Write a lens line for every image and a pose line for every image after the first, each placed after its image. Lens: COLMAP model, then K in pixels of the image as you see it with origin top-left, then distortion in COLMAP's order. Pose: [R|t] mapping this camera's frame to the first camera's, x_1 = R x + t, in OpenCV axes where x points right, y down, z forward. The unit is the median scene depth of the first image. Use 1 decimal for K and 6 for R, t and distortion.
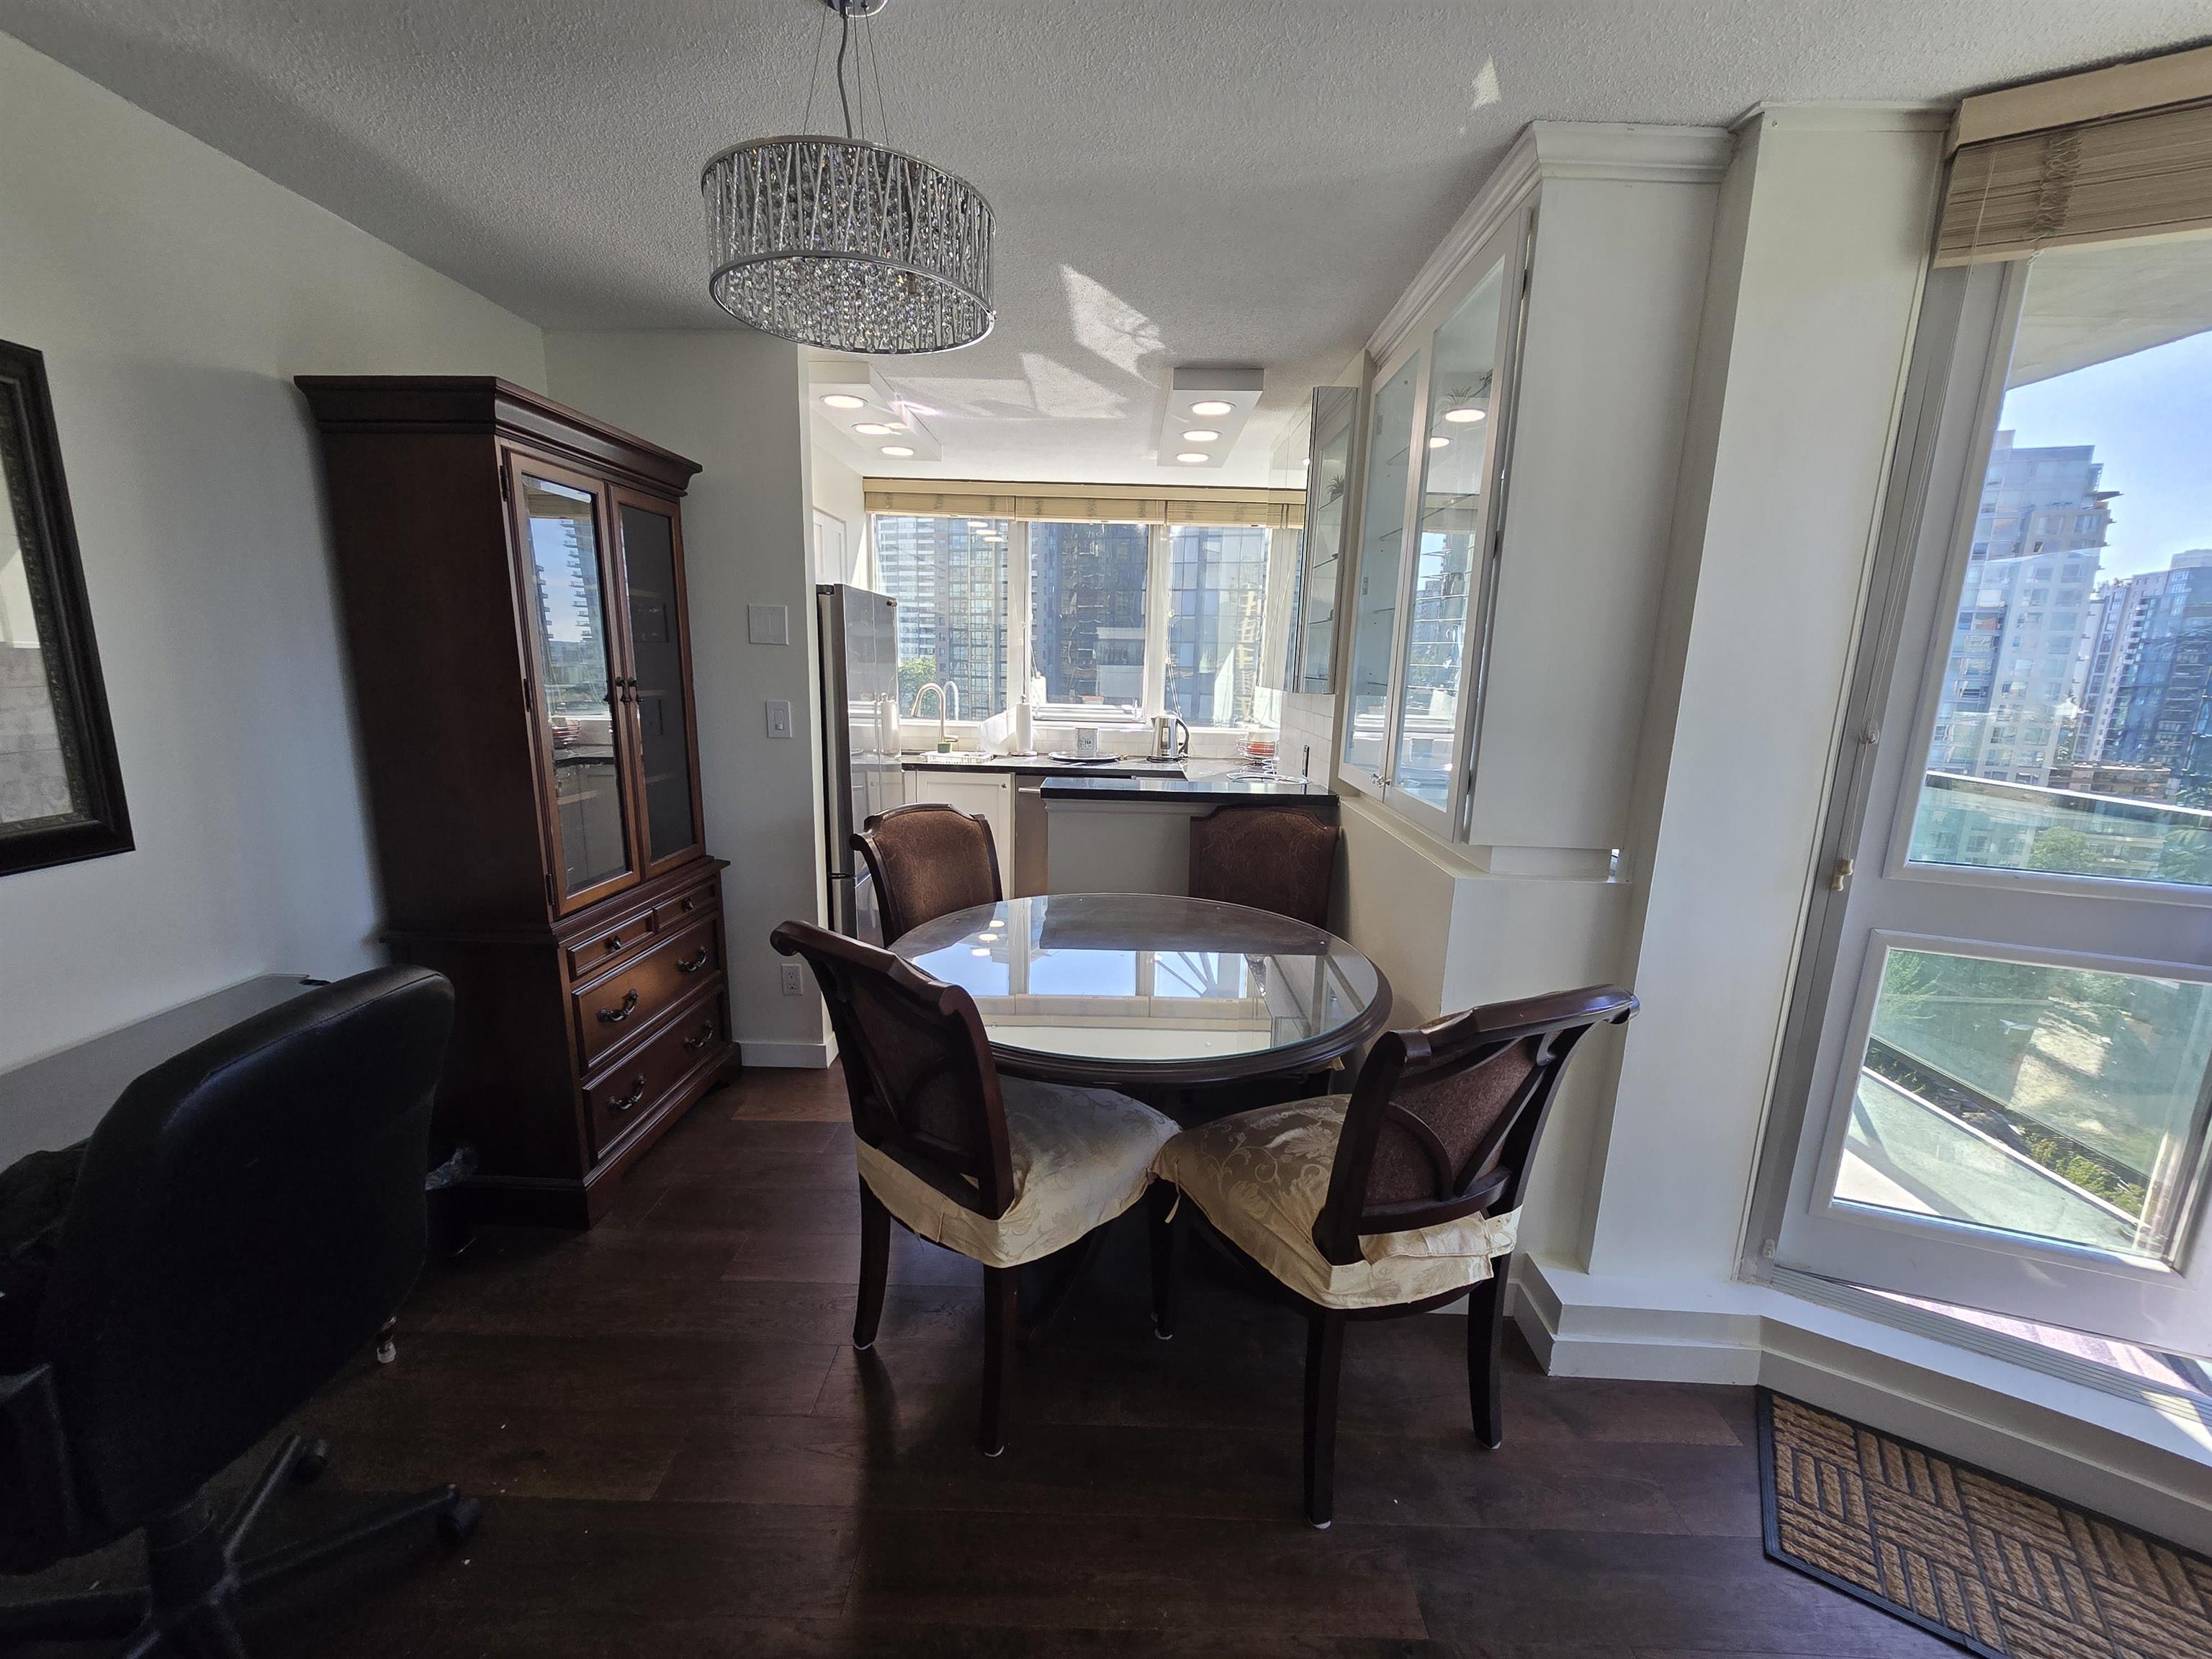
lens RADIAL K [[908.6, 0, 1118.5], [0, 908.6, 836.6], [0, 0, 1]] dist [-0.003022, -0.001146]
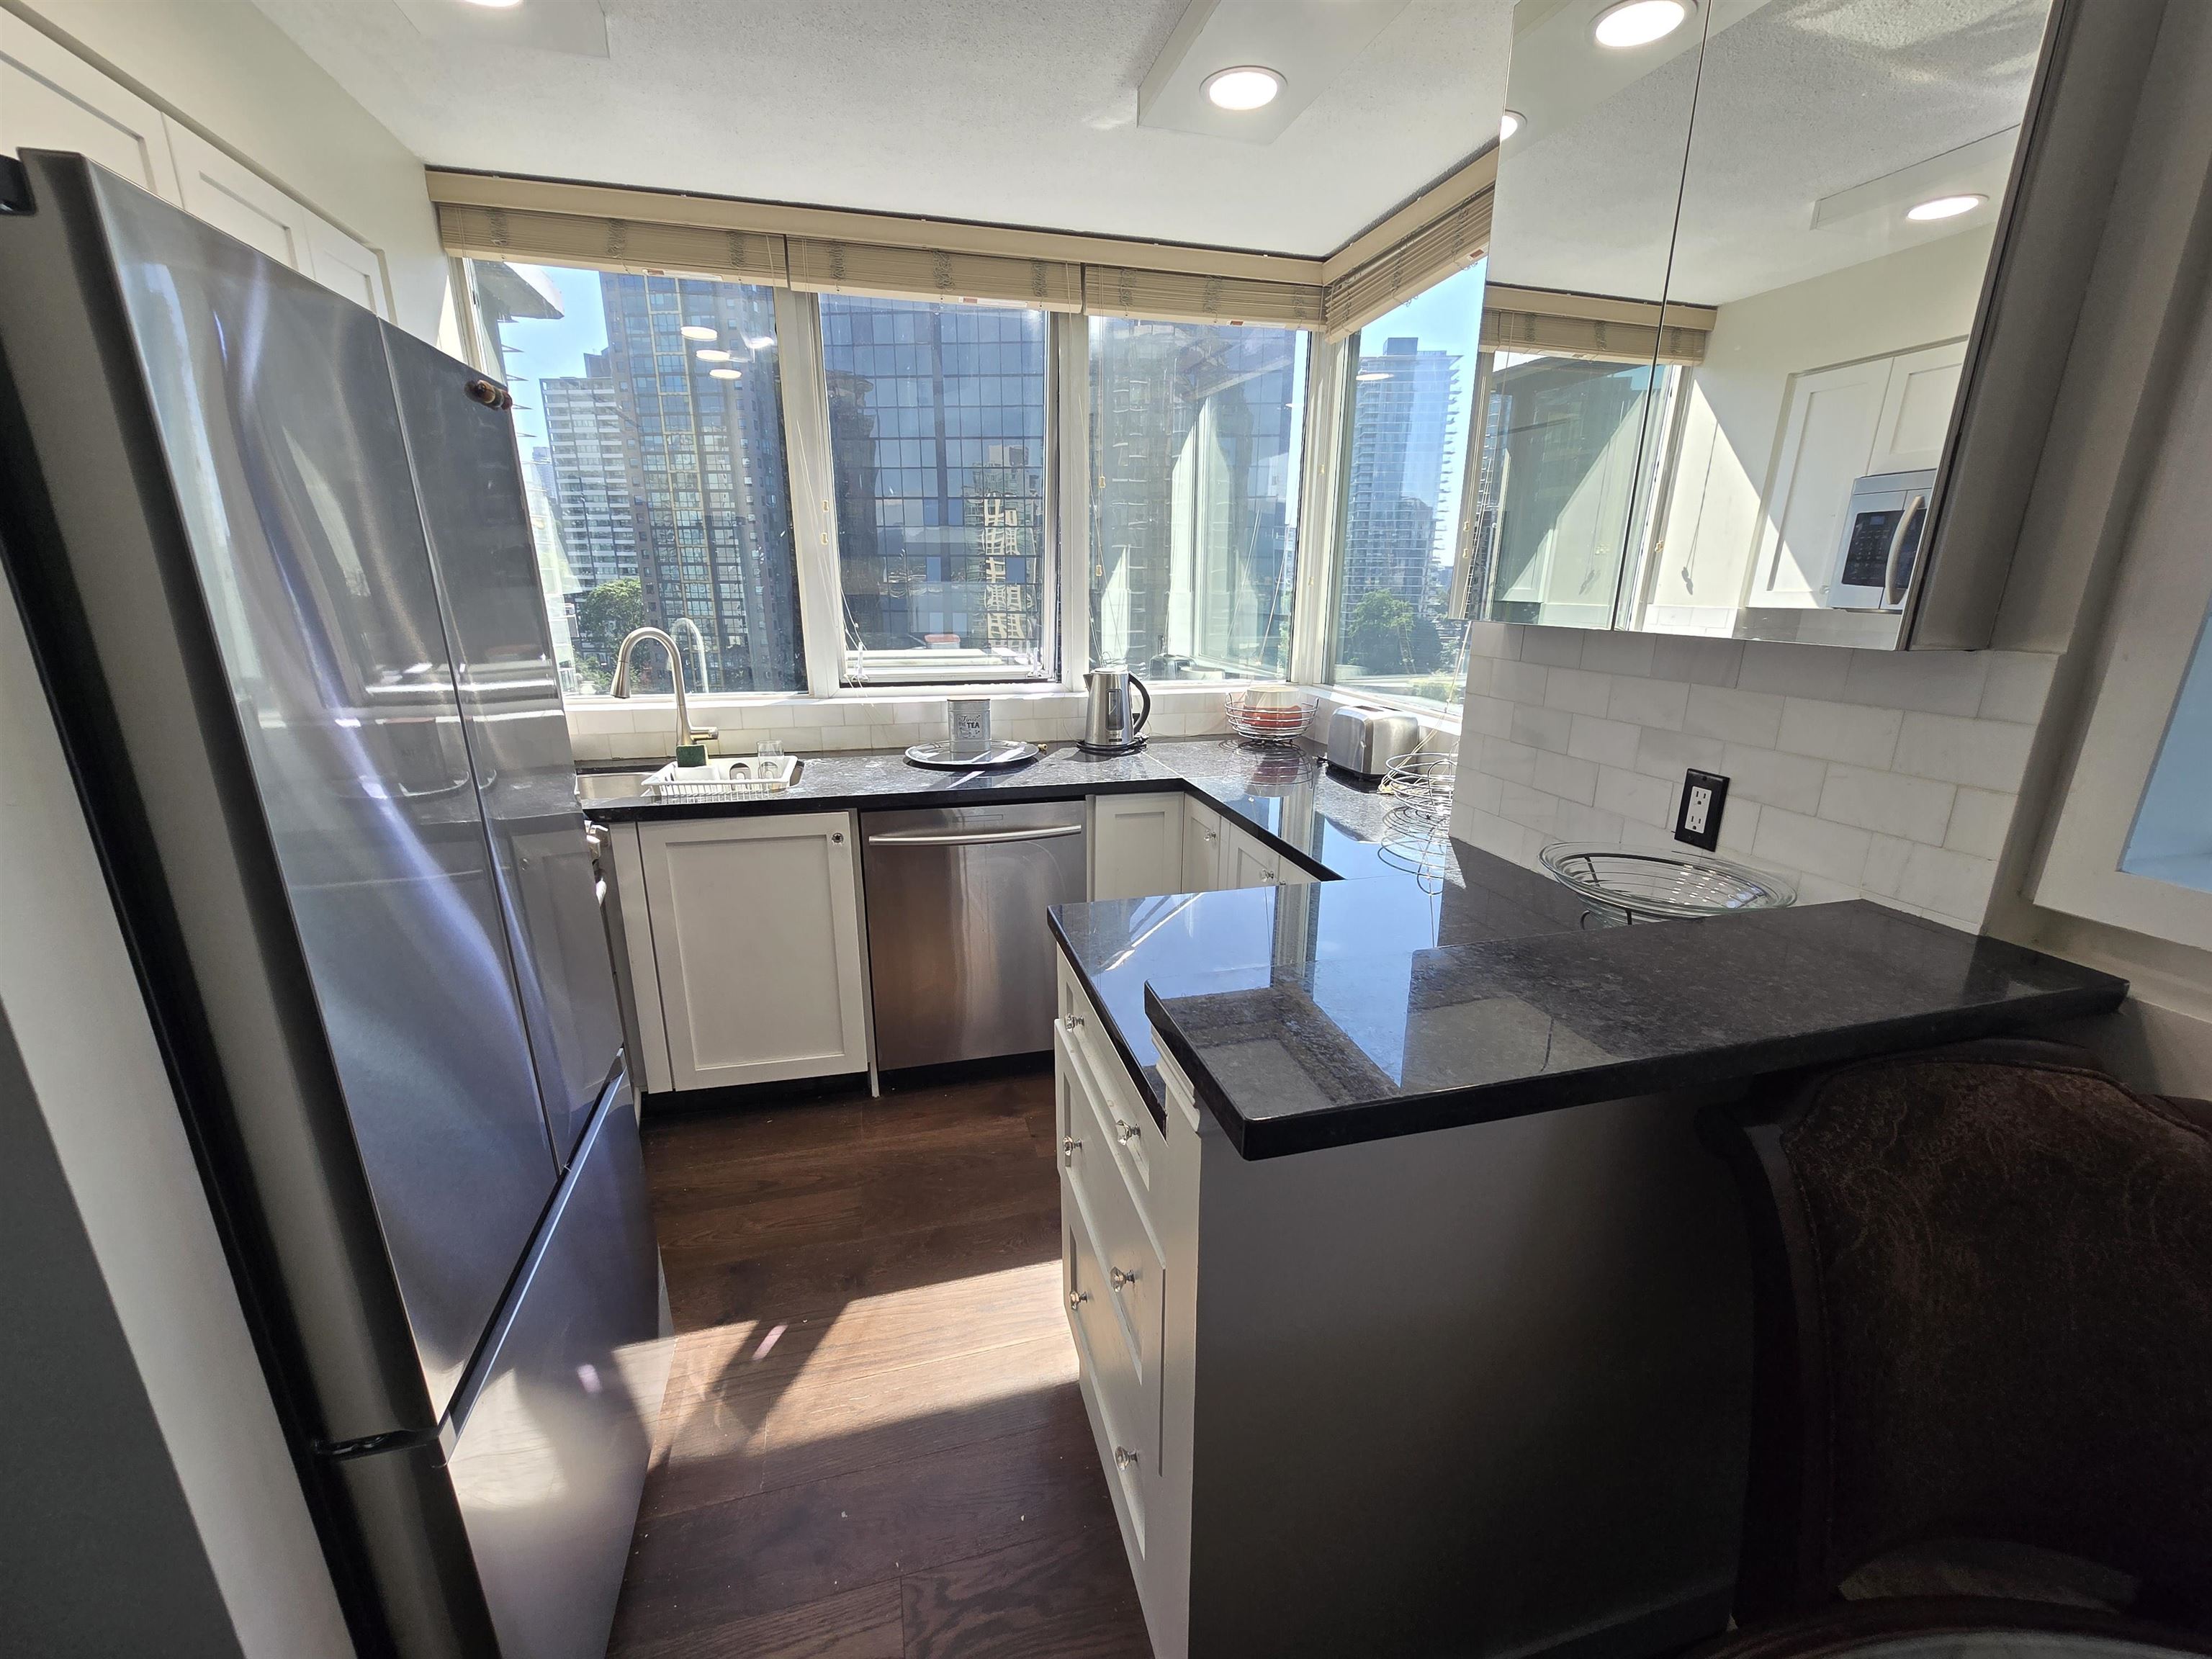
lens RADIAL K [[908.6, 0, 1118.3], [0, 908.6, 843.6], [0, 0, 1]] dist [-0.003022, -0.001146]
pose [[0.962797, -0.095695, 0.252714, -0.094091], [0.070844, 0.991873, 0.105686, -0.083341], [-0.260774, -0.083851, 0.961752, 0.440255]]
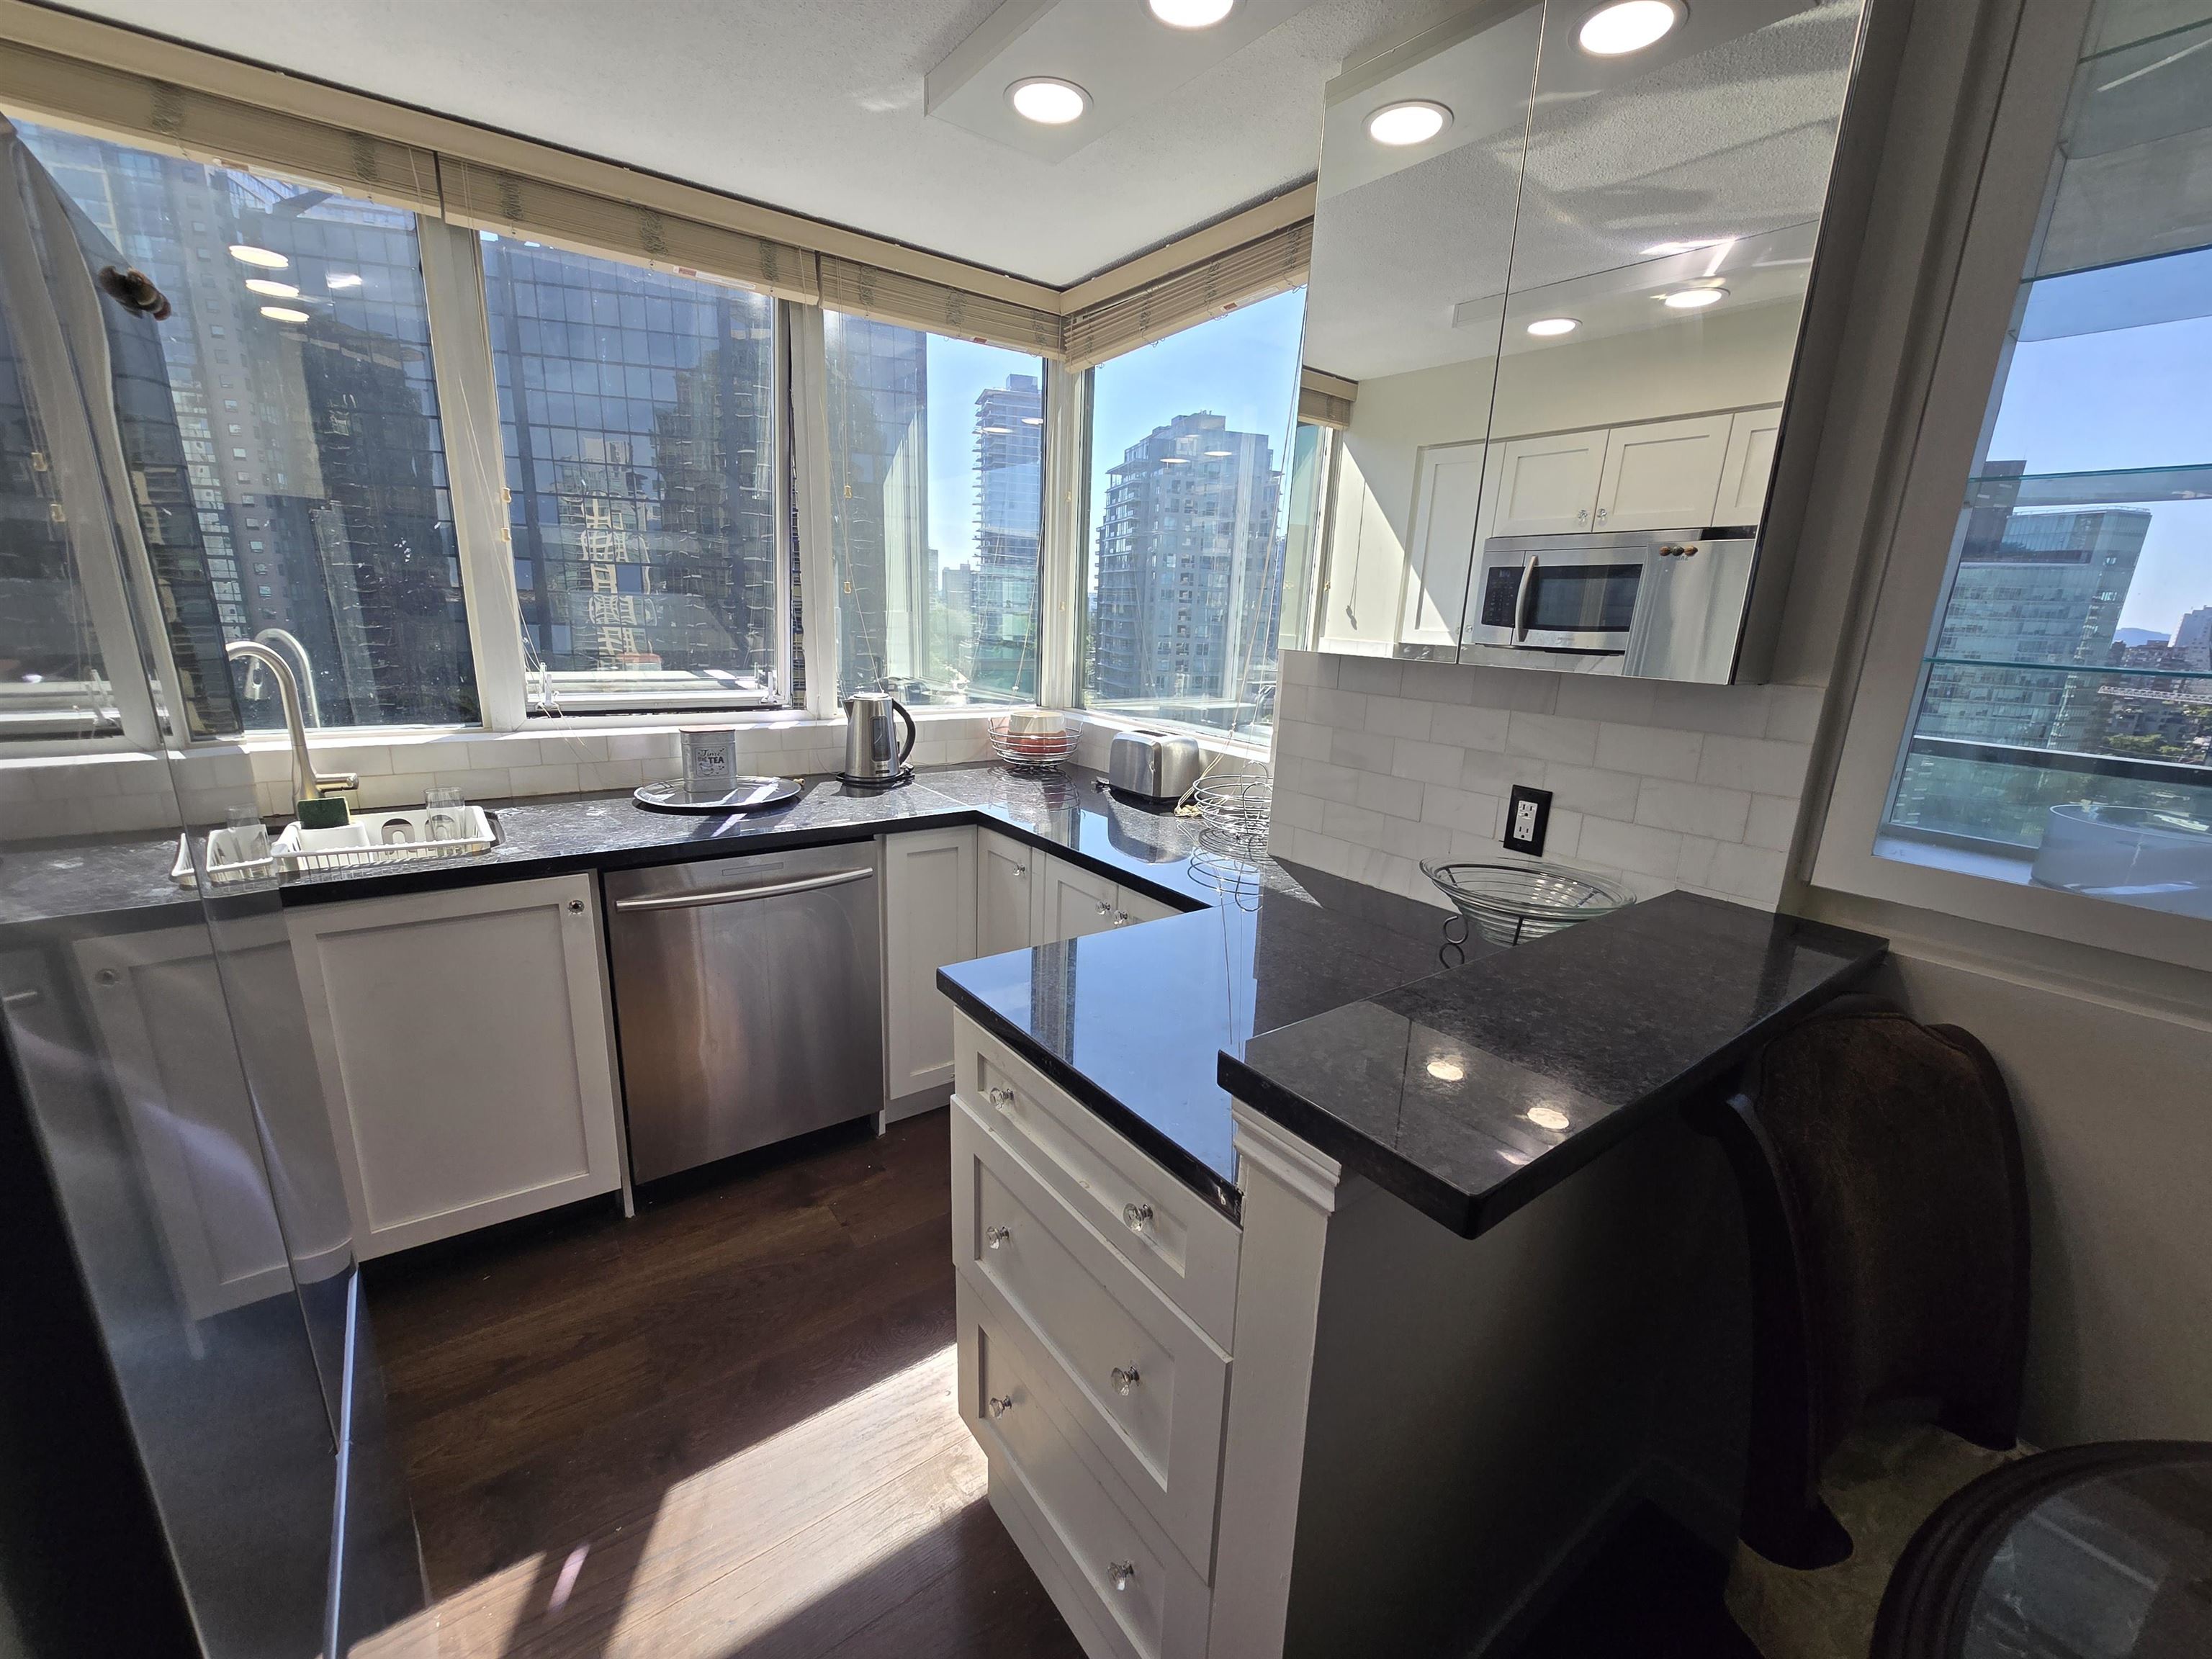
lens RADIAL K [[908.6, 0, 1118.3], [0, 908.6, 840.5], [0, 0, 1]] dist [-0.003022, -0.001146]
pose [[0.796175, -0.145669, 0.587270, -0.149146], [0.097502, 0.988791, 0.113078, -0.093982], [-0.597159, -0.032770, 0.801453, 0.490755]]
